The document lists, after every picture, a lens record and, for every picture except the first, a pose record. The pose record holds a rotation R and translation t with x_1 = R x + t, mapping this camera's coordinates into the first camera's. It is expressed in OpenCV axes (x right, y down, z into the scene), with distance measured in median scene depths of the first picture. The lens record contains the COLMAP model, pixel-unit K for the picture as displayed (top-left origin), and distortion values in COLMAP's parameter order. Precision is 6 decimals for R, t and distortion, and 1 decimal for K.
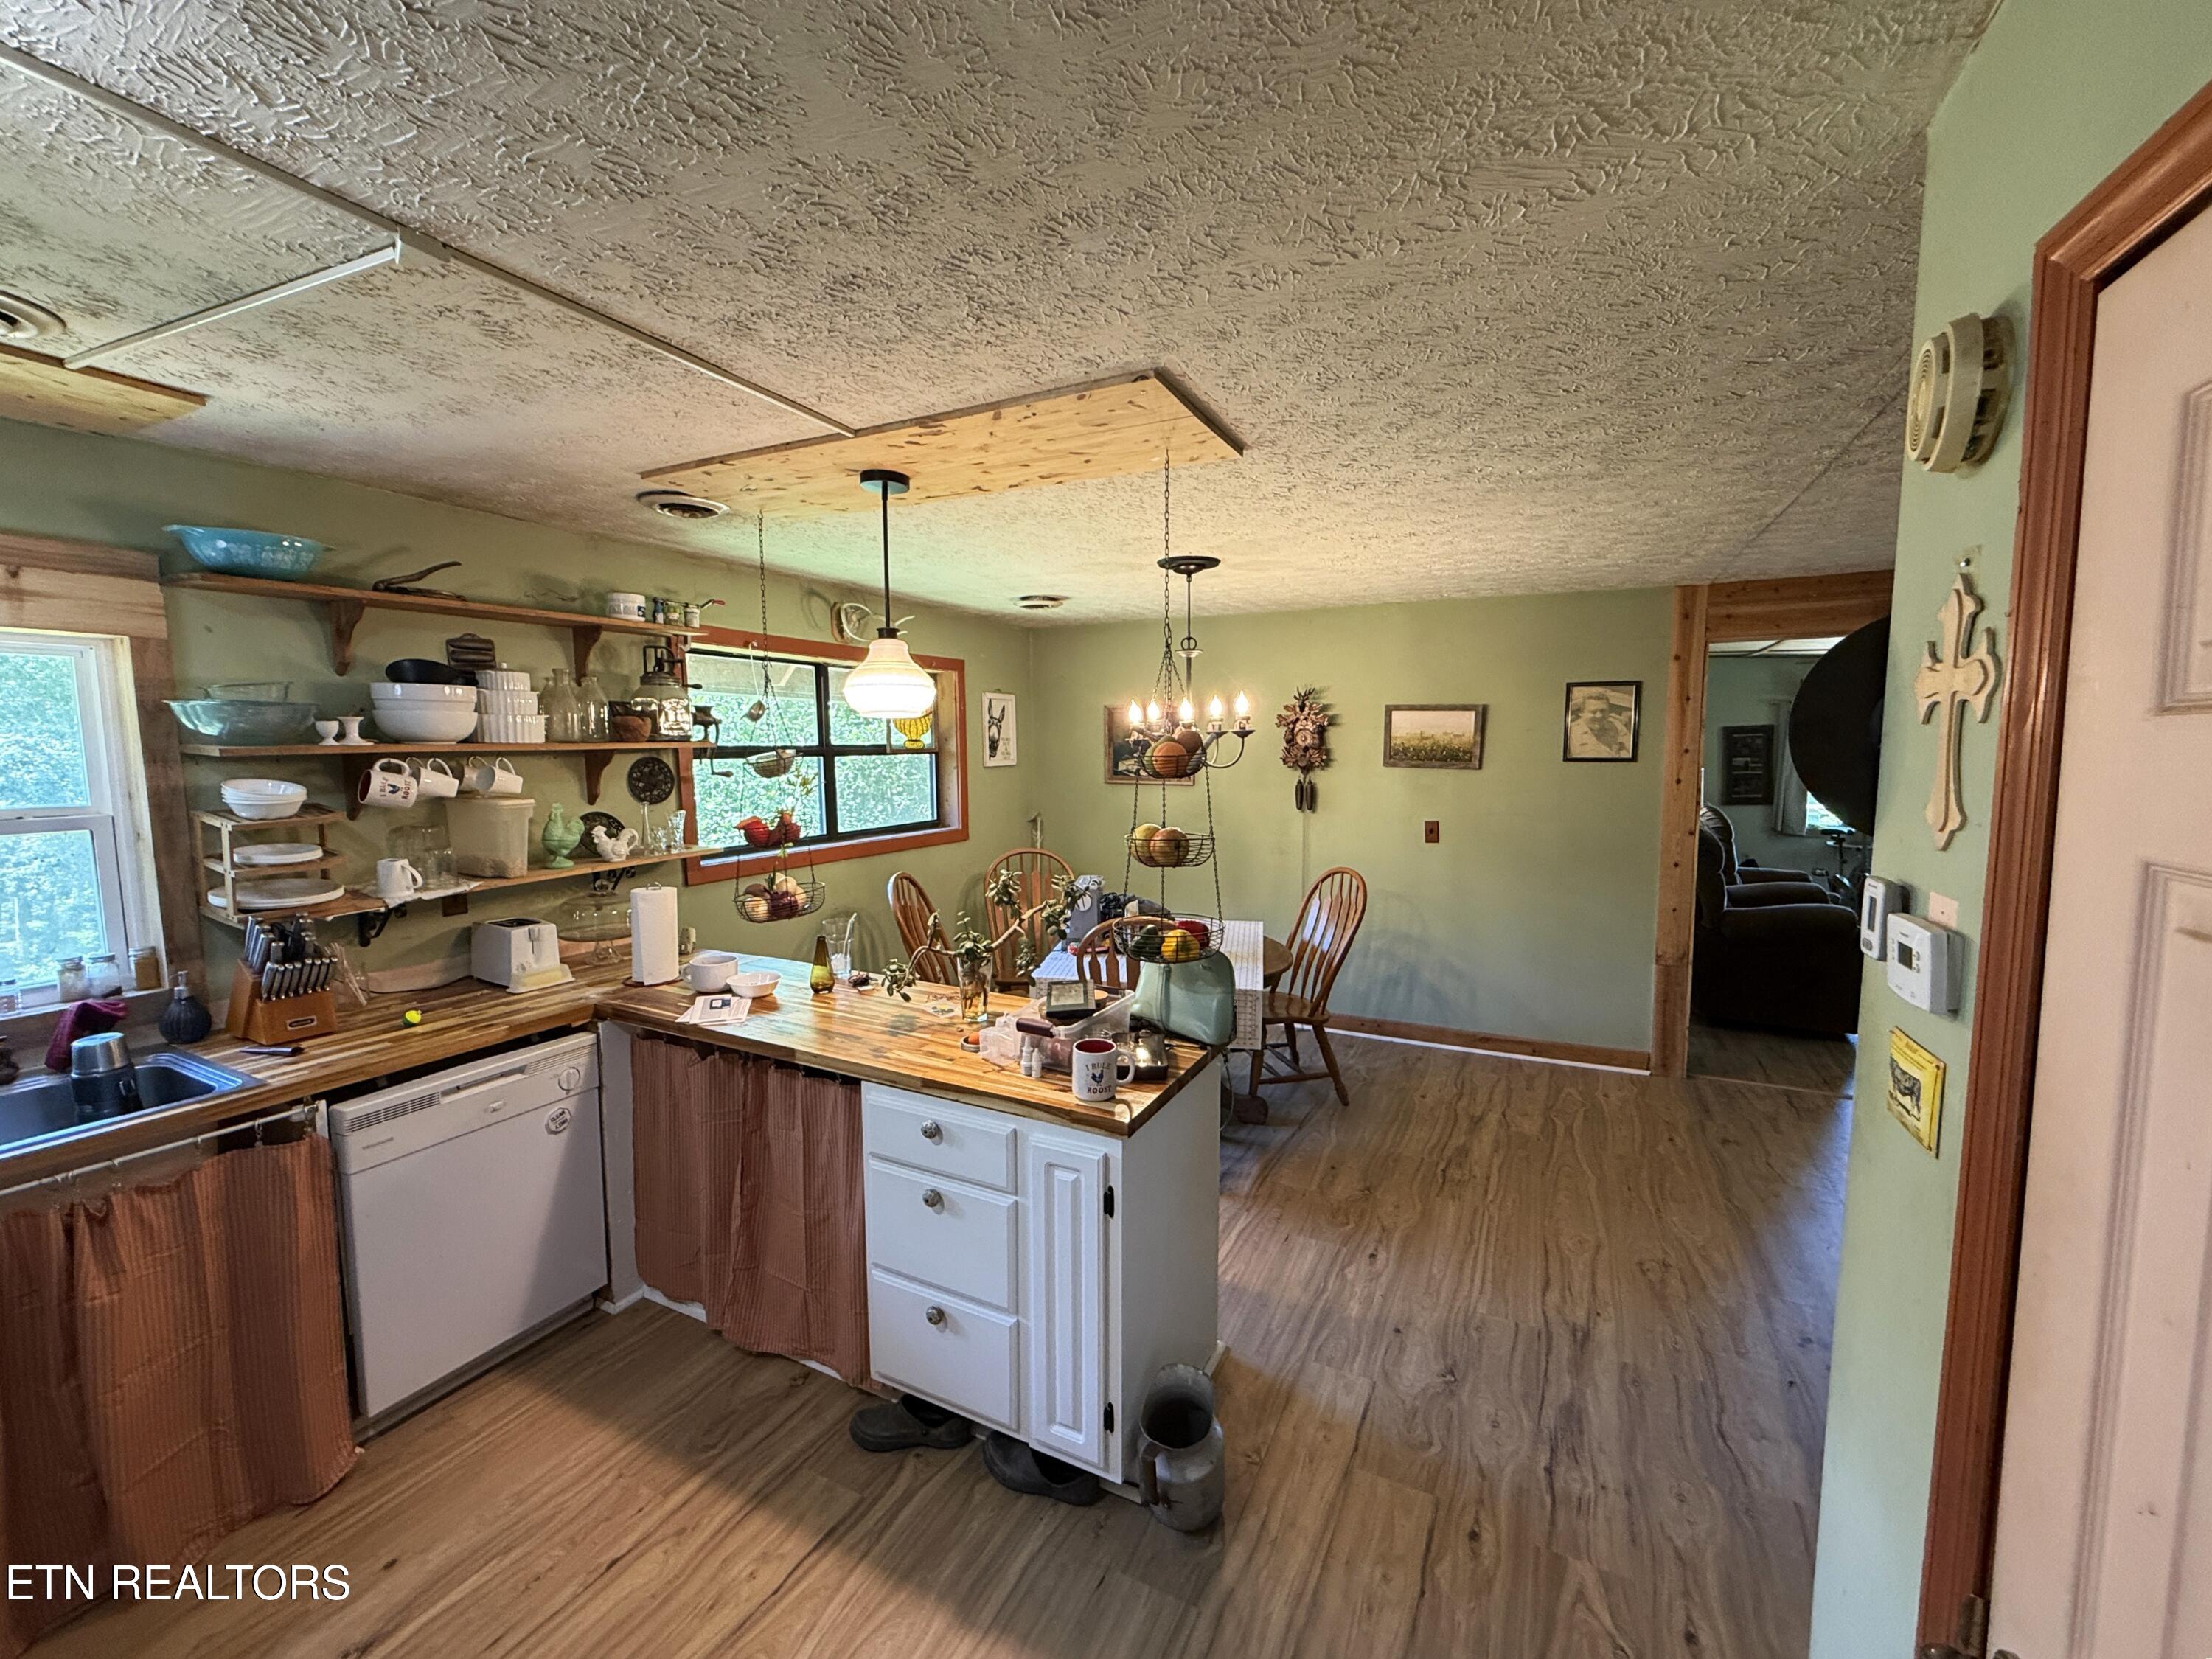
lens RADIAL K [[907.1, 0, 1095.2], [0, 907.1, 822.7], [0, 0, 1]] dist [-0.000627, 0.000330]
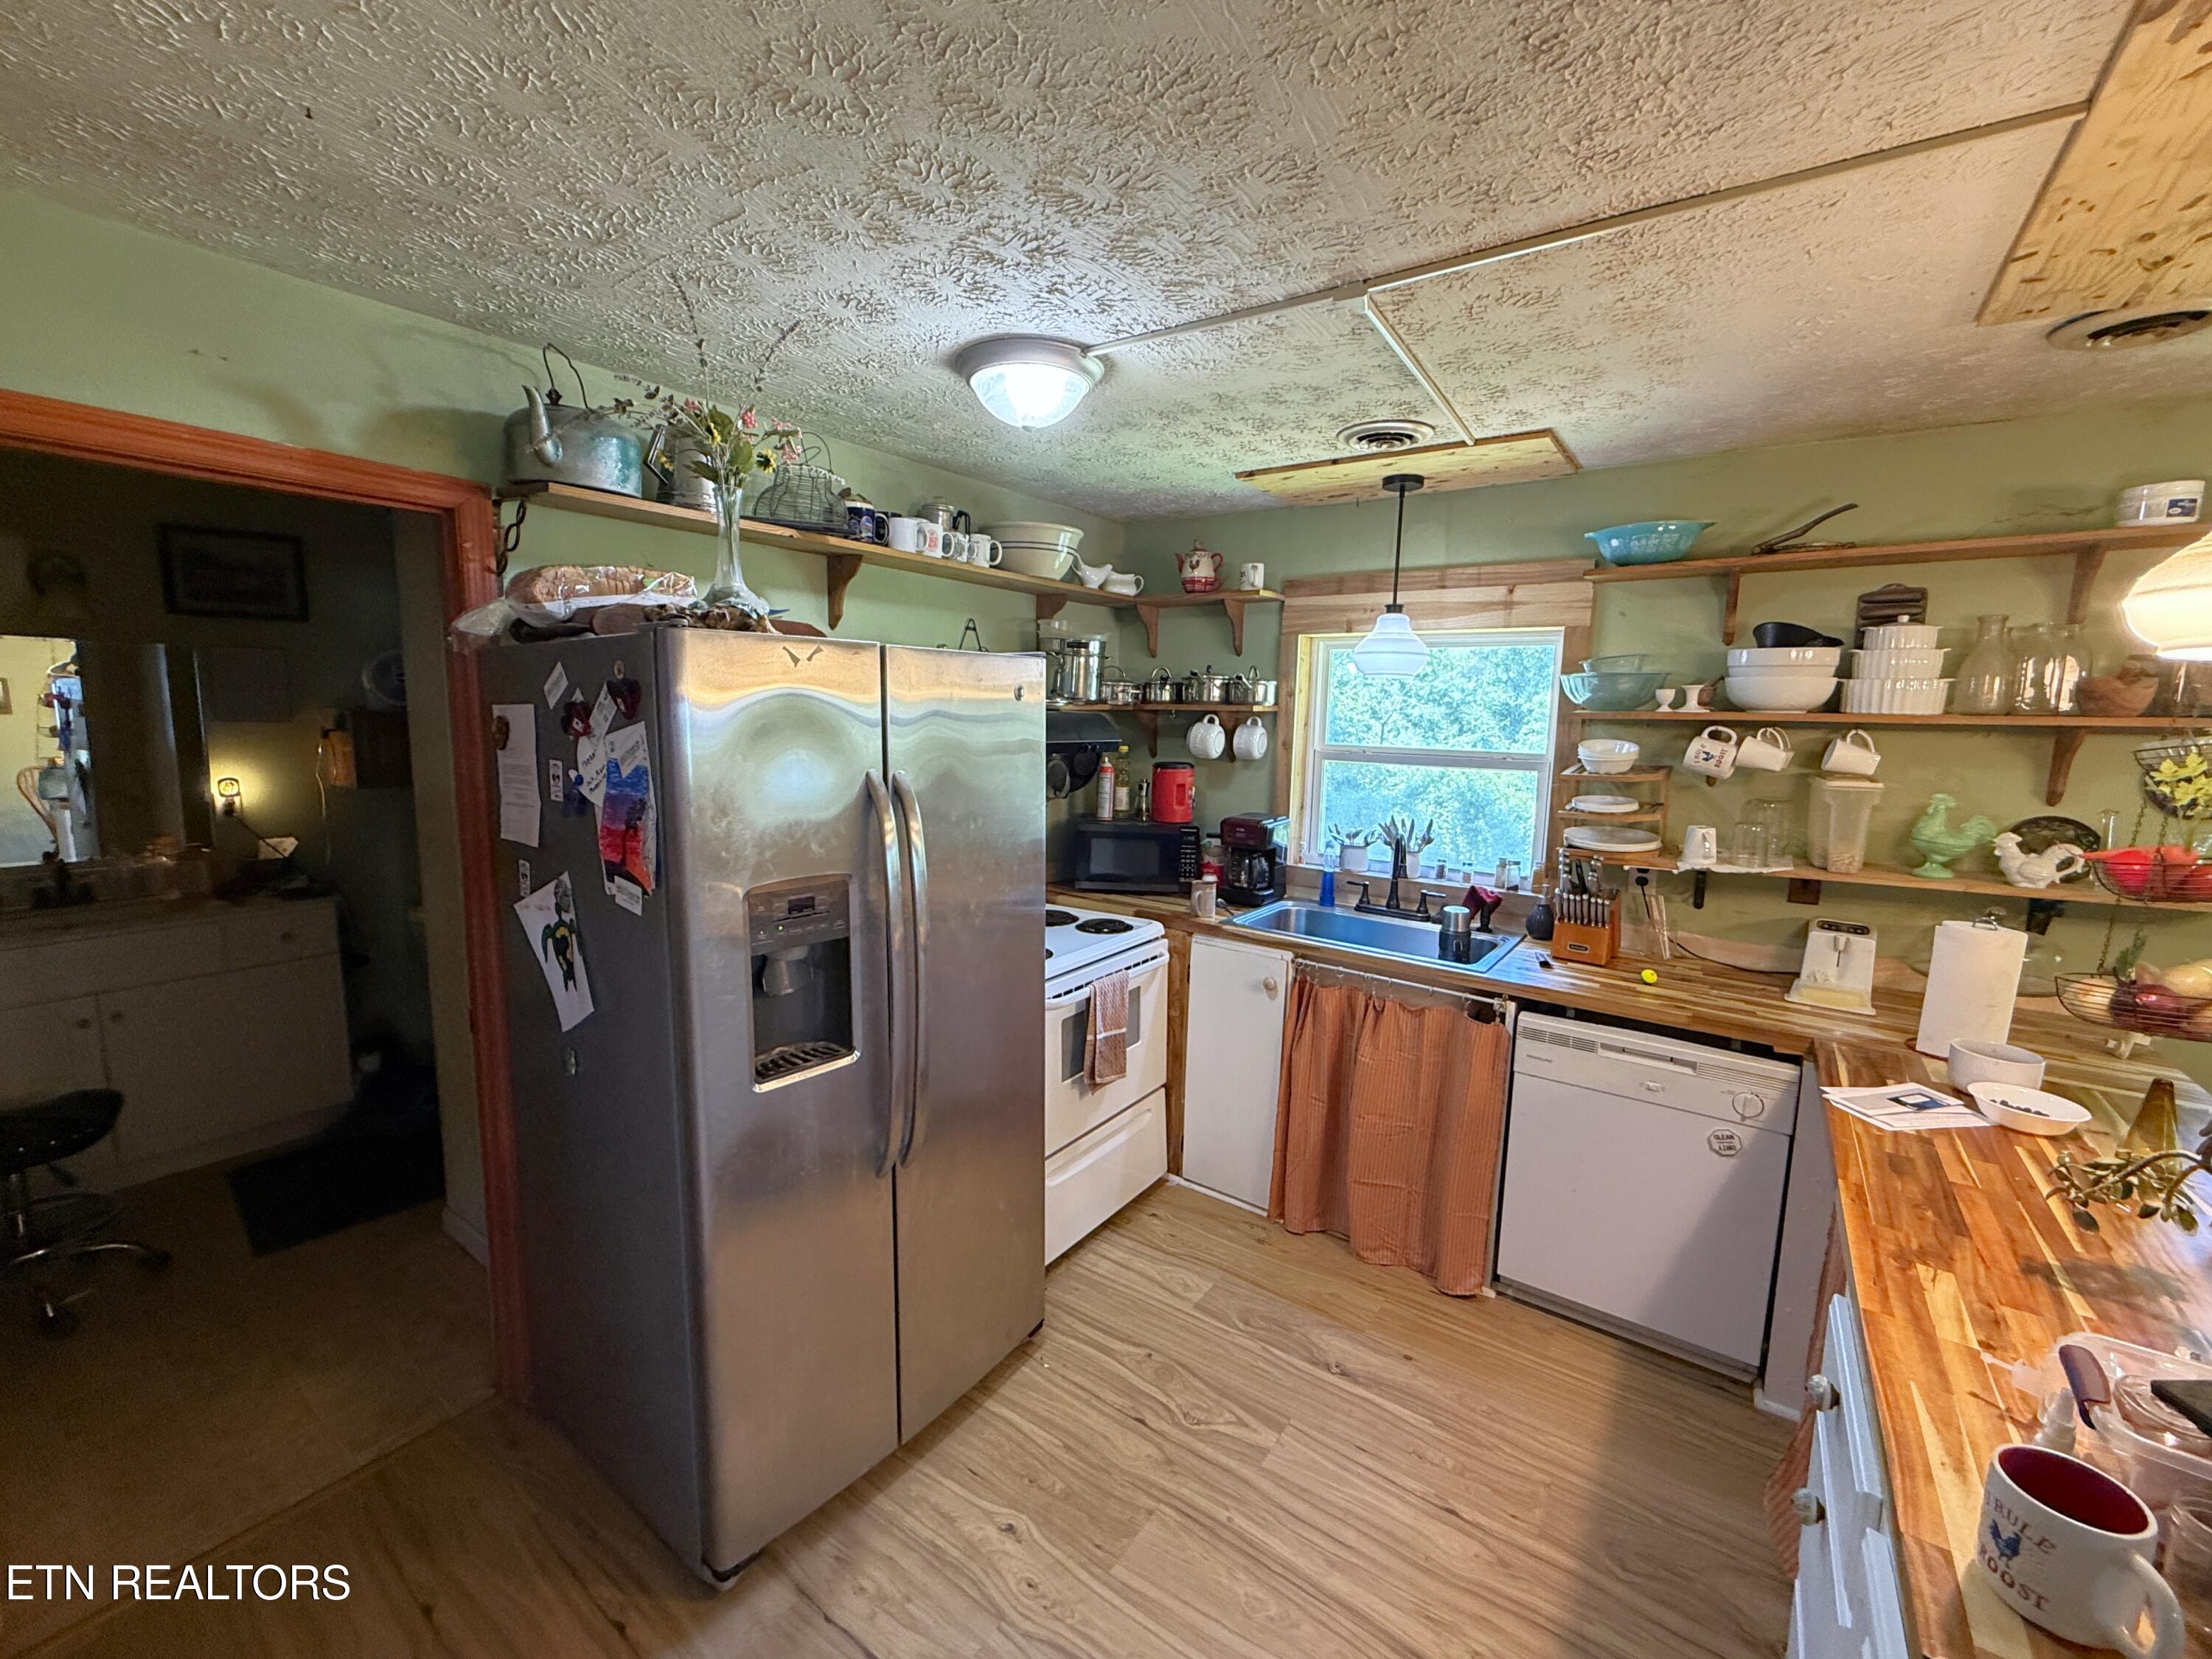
lens RADIAL K [[907.1, 0, 1095.2], [0, 907.1, 822.7], [0, 0, 1]] dist [-0.000627, 0.000330]
pose [[-0.151059, 0.124036, -0.980712, 0.346385], [-0.108153, 0.984067, 0.141119, -0.035971], [0.982591, 0.127384, -0.135237, 0.518522]]
